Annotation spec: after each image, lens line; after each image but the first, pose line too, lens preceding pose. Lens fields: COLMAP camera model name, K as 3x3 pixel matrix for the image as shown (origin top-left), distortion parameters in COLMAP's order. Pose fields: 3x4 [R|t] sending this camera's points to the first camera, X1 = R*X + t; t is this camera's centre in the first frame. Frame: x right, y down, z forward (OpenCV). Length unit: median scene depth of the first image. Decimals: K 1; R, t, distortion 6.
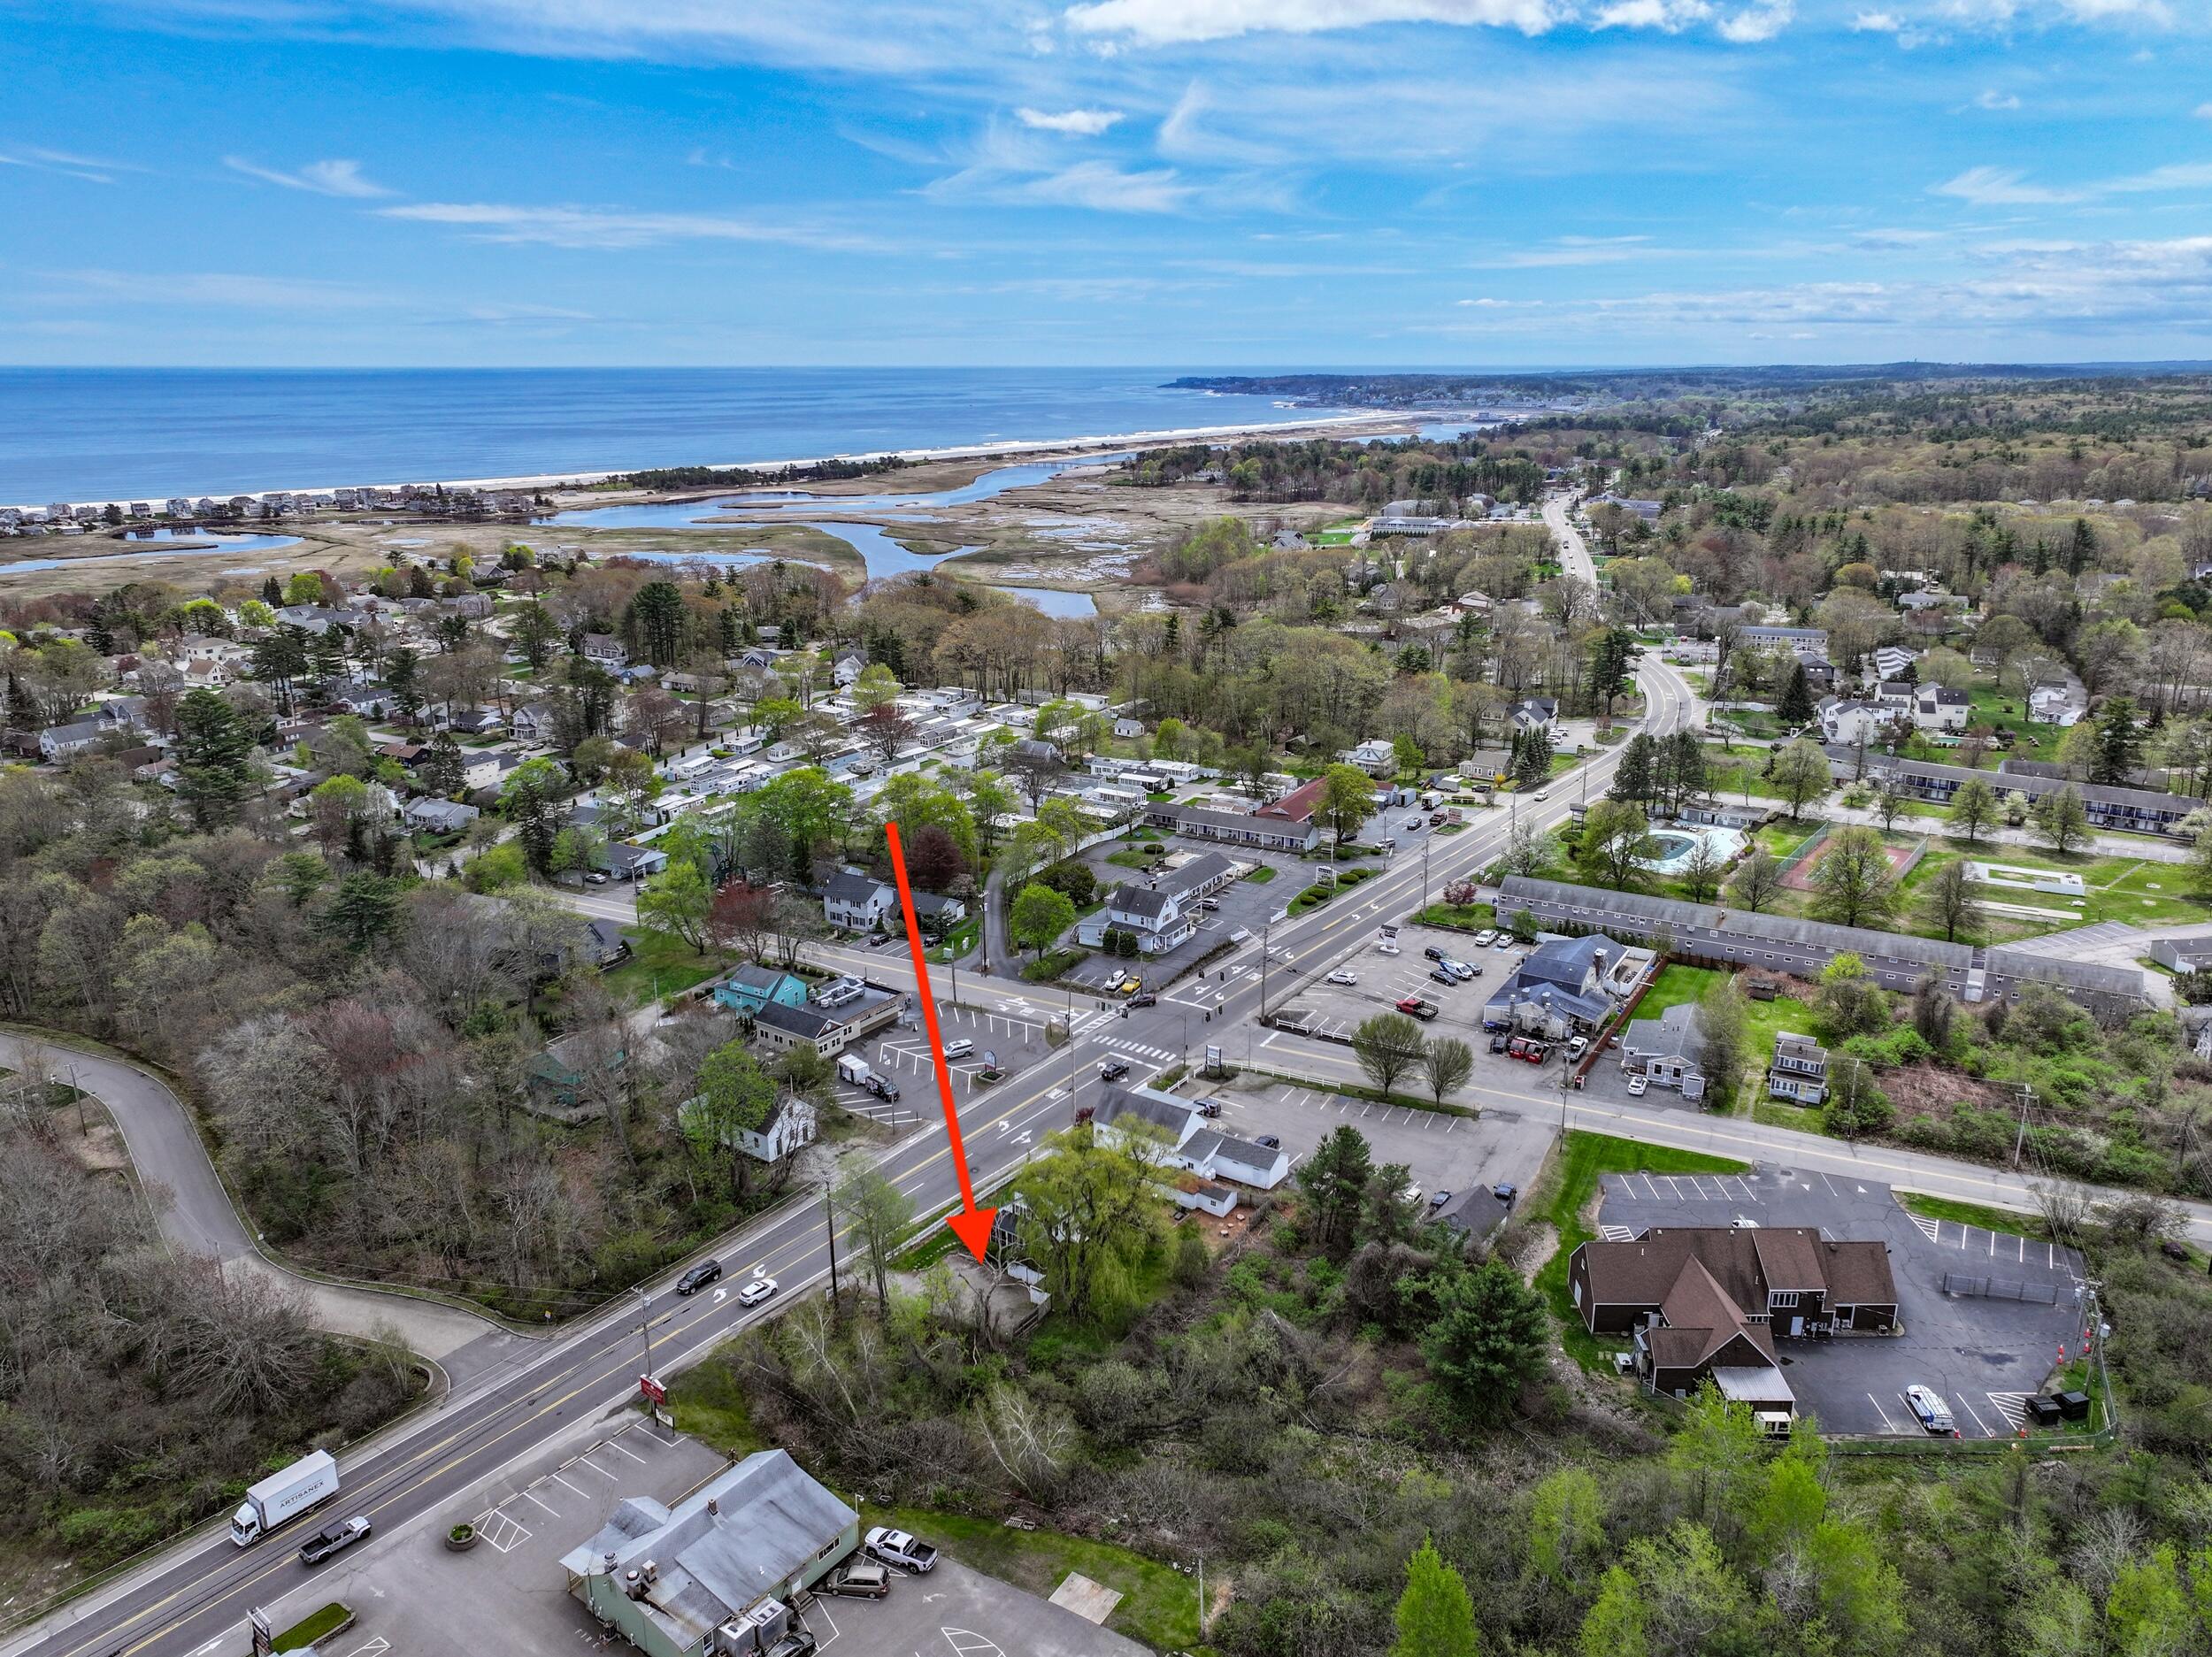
lens RADIAL K [[1559.0, 0, 1108.0], [0, 1559.0, 832.7], [0, 0, 1]] dist [0.005847, 0.012996]
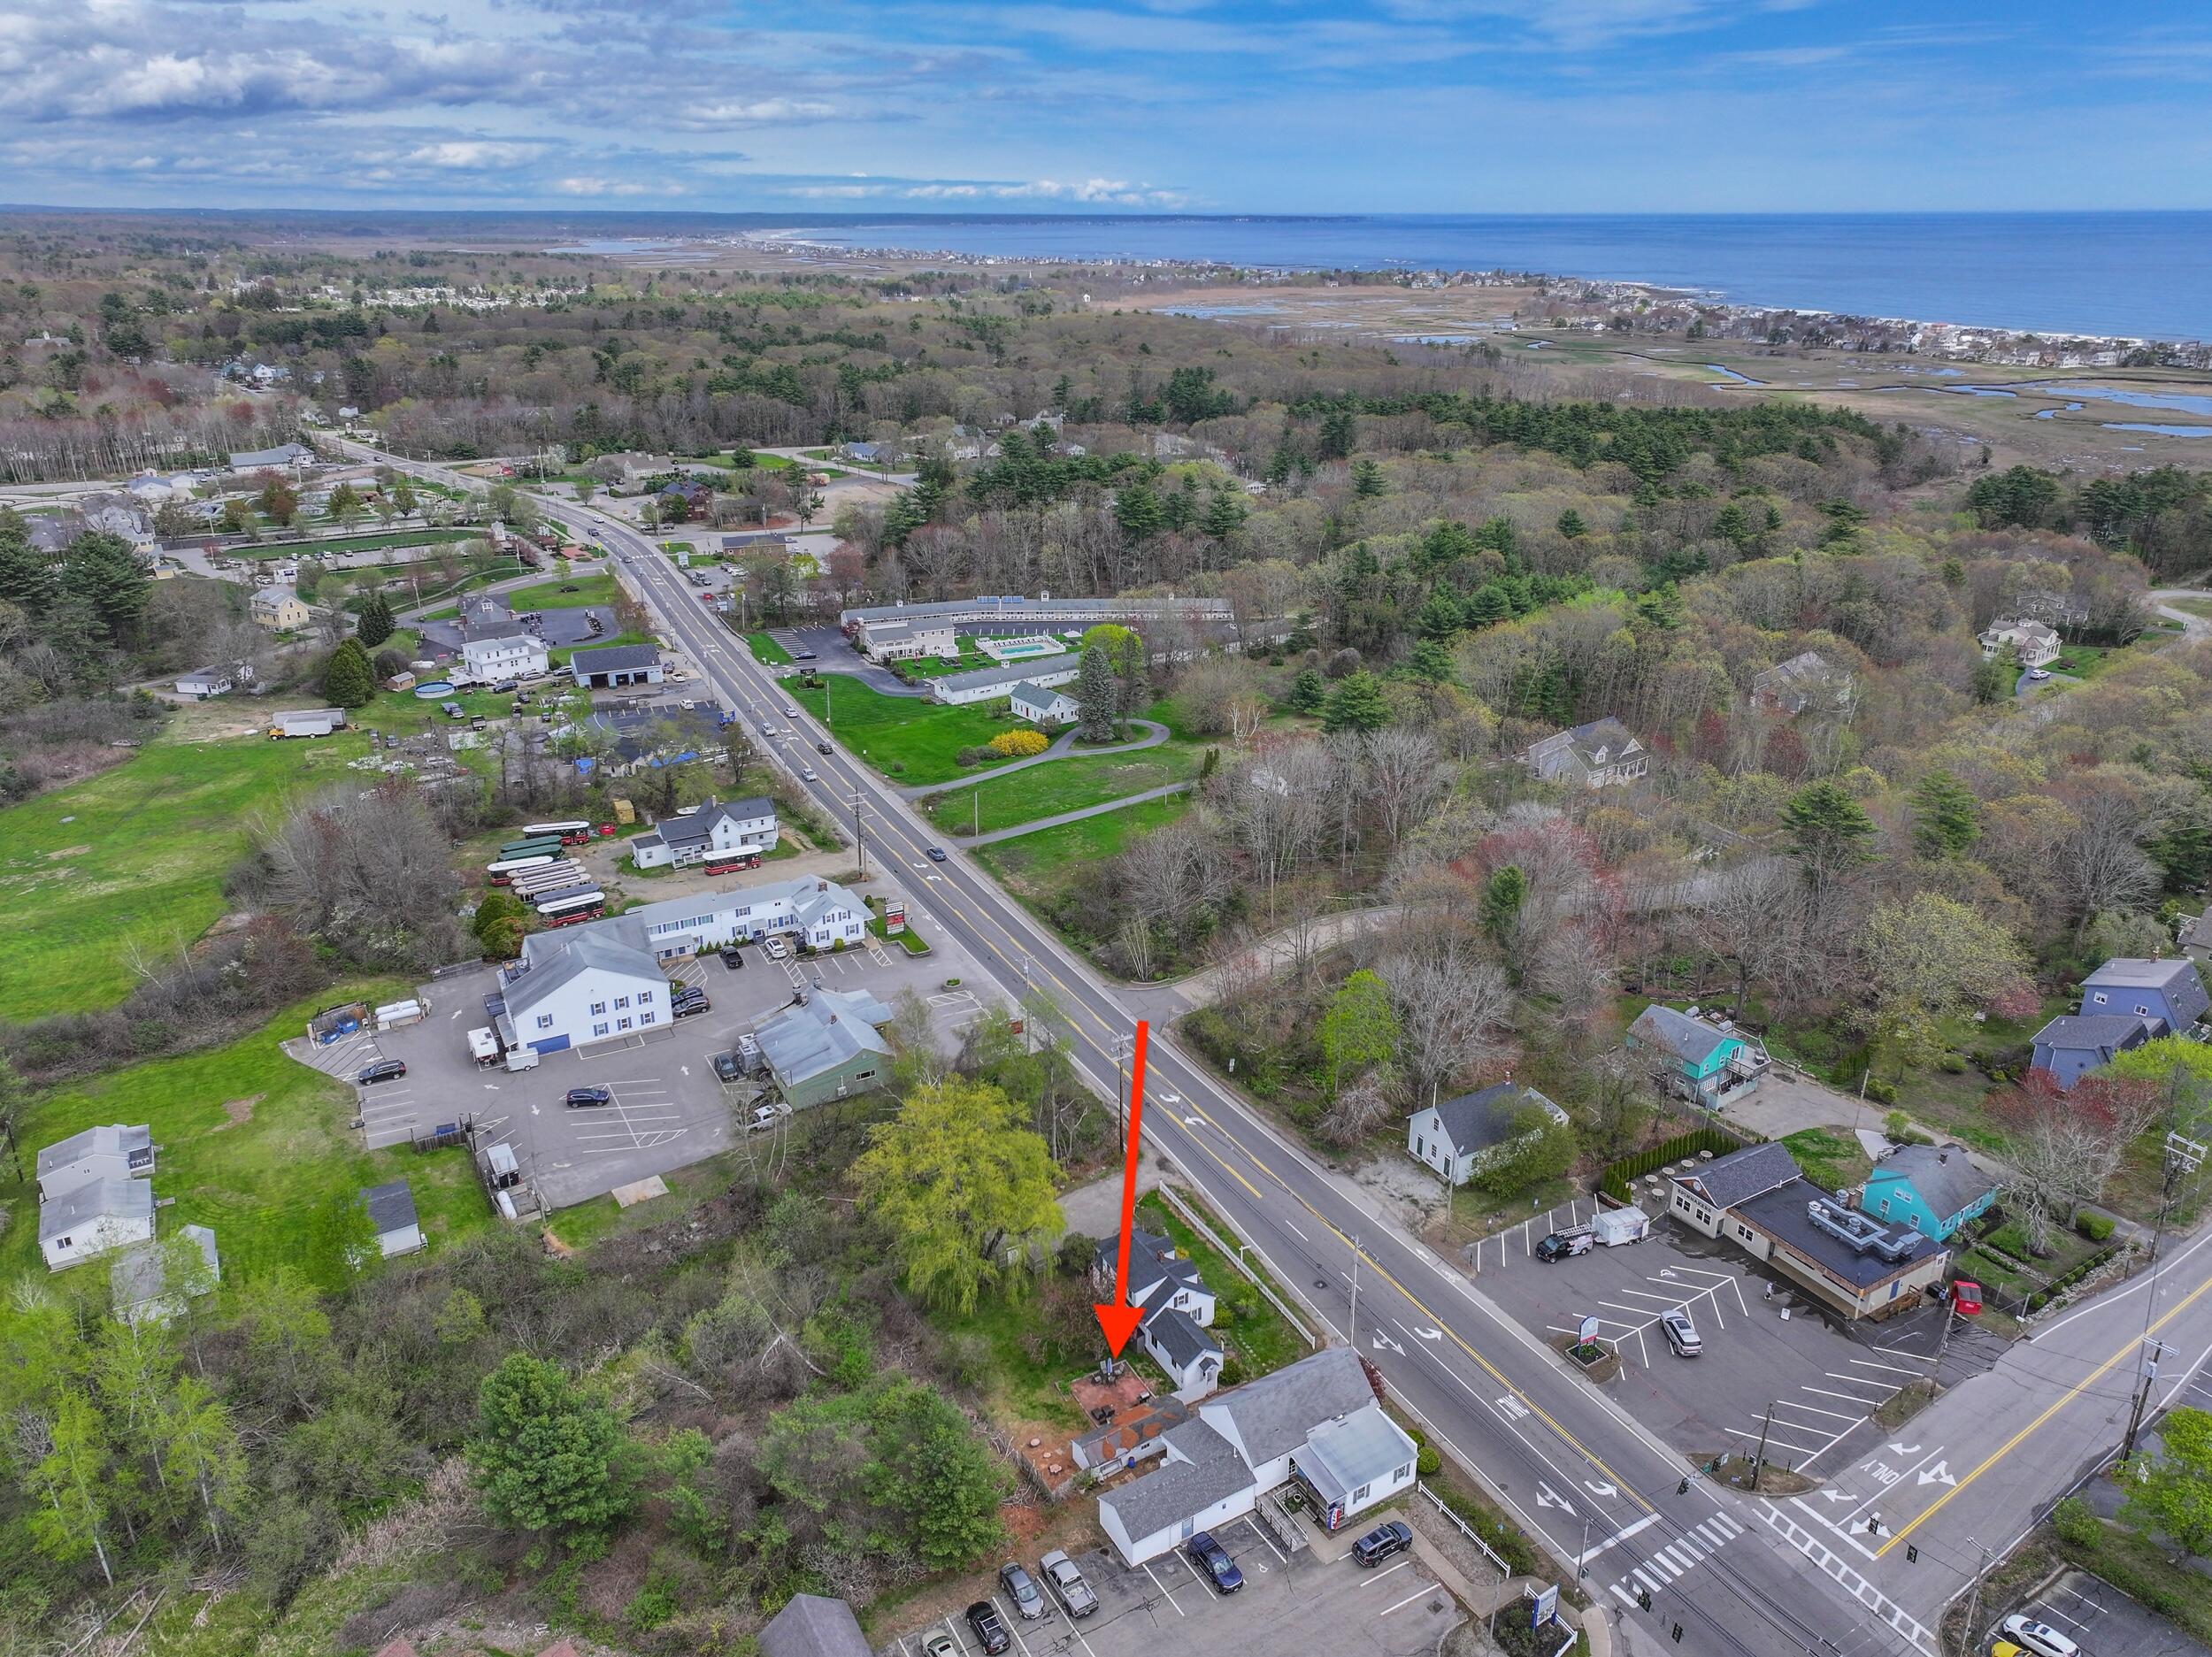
lens RADIAL K [[1554.0, 0, 1120.5], [0, 1554.0, 834.5], [0, 0, 1]] dist [-0.001326, 0.021885]
pose [[-0.415151, 0.341904, -0.843061, 0.358673], [-0.262266, 0.842371, 0.470773, -0.208615], [0.871129, 0.416548, -0.260041, 0.695104]]
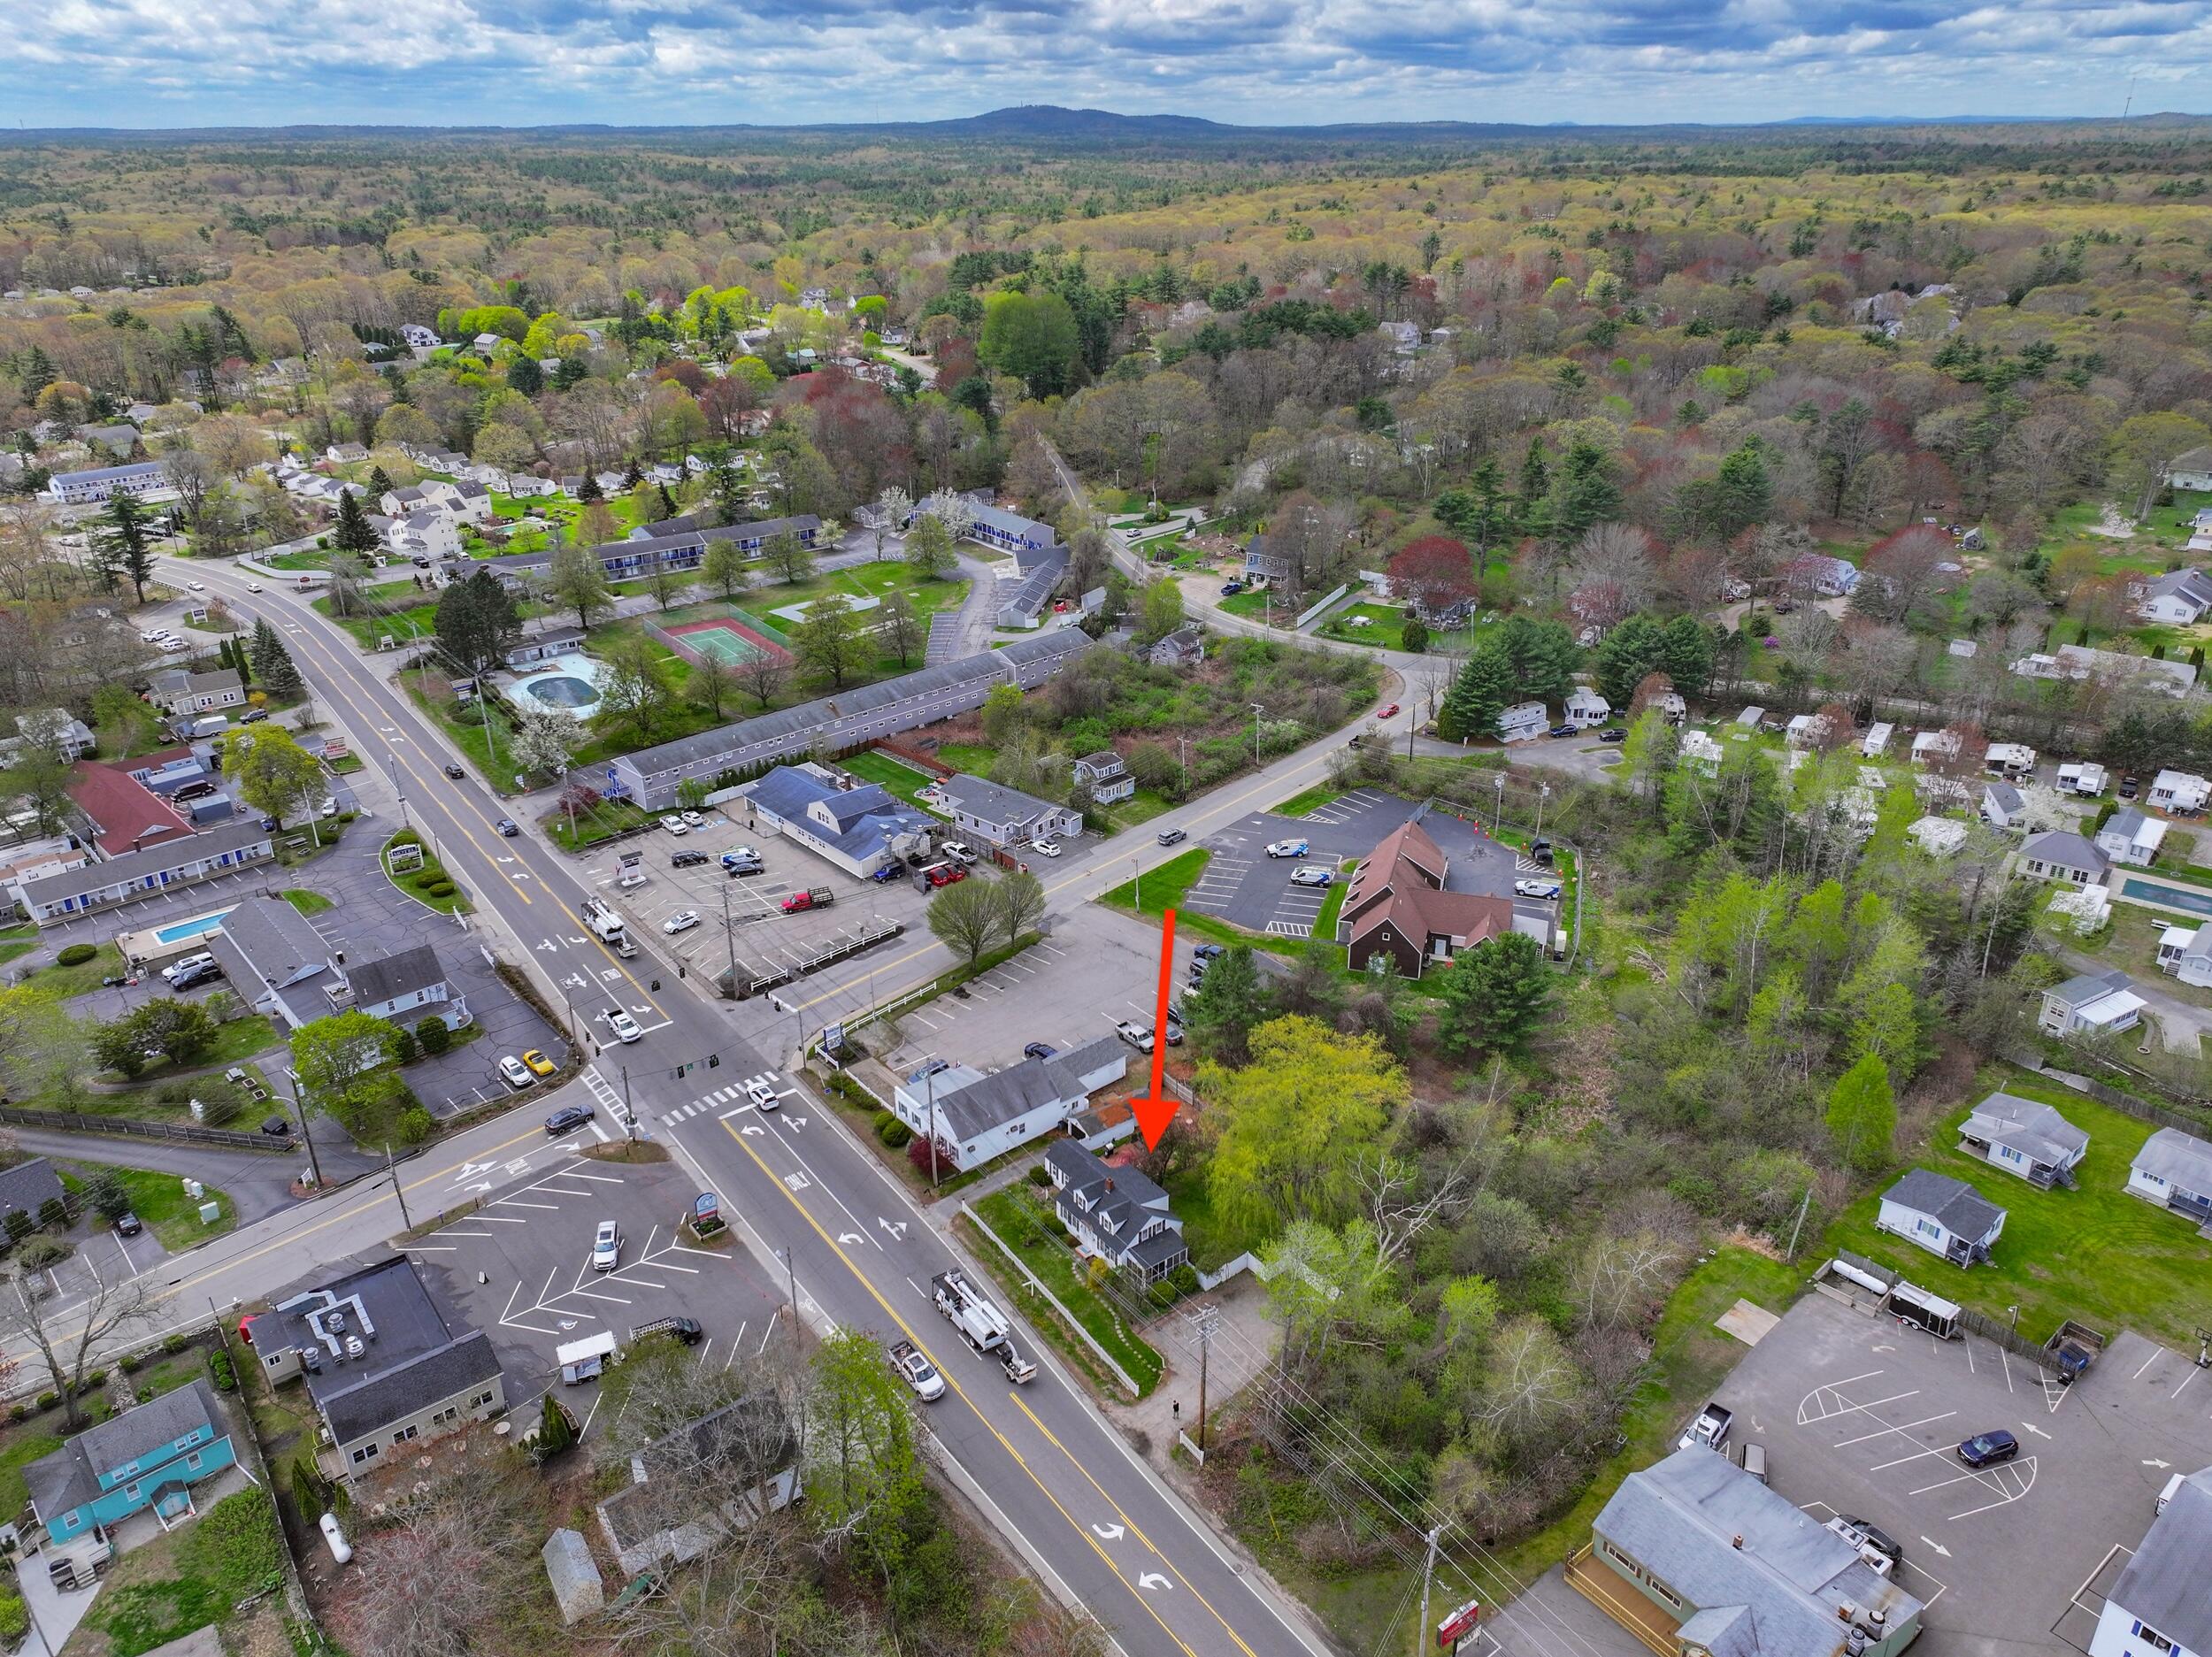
lens RADIAL K [[1554.0, 0, 1120.5], [0, 1554.0, 834.5], [0, 0, 1]] dist [-0.001326, 0.021885]
pose [[0.279812, -0.397799, 0.873763, -0.422406], [0.282570, 0.903928, 0.321043, -0.128212], [-0.917529, 0.157067, 0.365336, 0.424924]]
